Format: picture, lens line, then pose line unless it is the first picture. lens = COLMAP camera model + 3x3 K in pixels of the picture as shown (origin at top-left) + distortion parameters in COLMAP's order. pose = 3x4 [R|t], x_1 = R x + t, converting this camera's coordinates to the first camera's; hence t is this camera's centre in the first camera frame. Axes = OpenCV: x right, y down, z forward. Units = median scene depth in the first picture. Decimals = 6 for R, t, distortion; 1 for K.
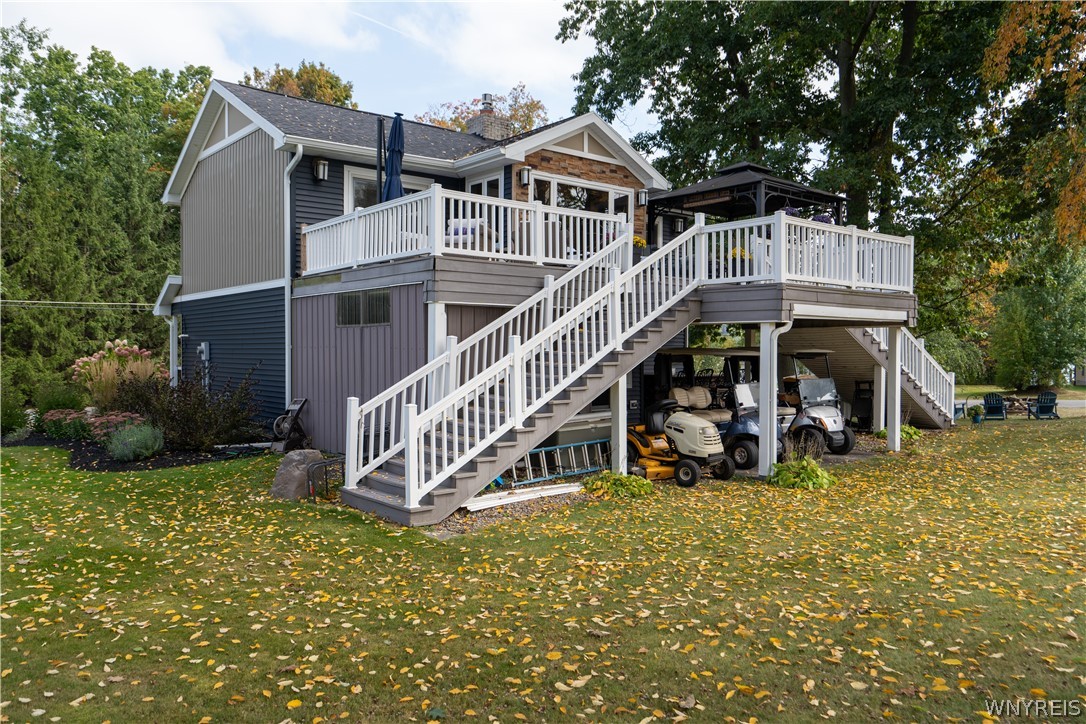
lens RADIAL K [[805.6, 0, 543.4], [0, 805.6, 356.5], [0, 0, 1]] dist [0.003149, -0.000346]
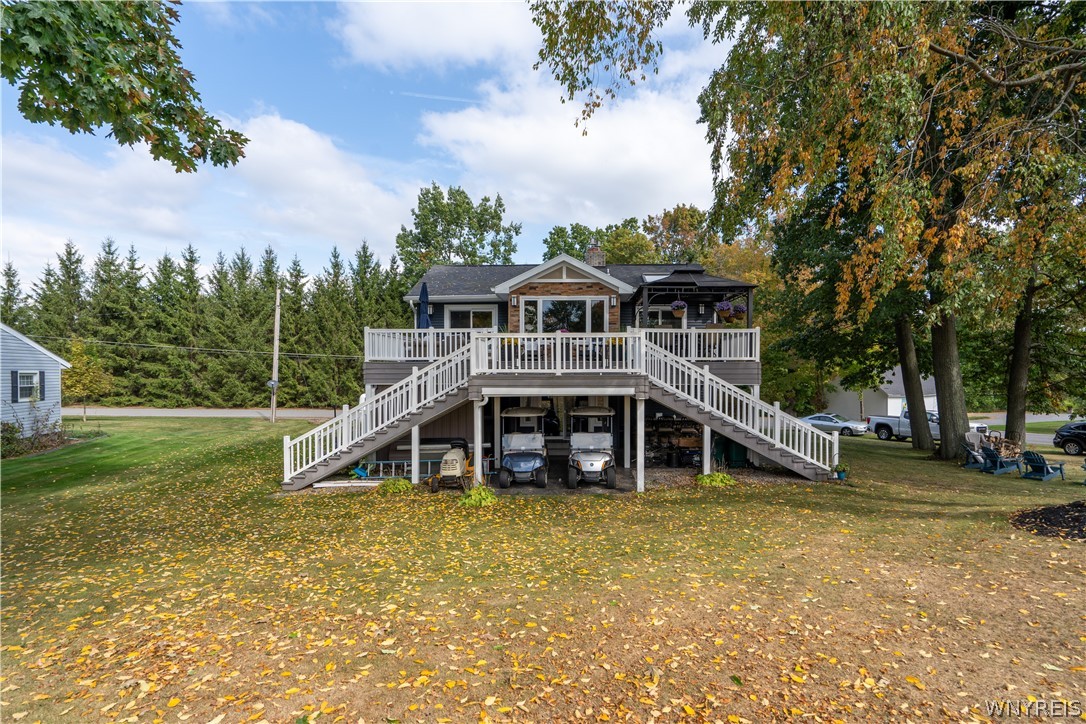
lens RADIAL K [[487.2, 0, 544.5], [0, 487.2, 371.6], [0, 0, 1]] dist [-0.003185, -0.000037]
pose [[0.760168, -0.000784, -0.649726, 0.860021], [-0.002188, 0.999991, -0.003766, -0.080397], [0.649723, 0.004285, 0.760159, 0.290850]]
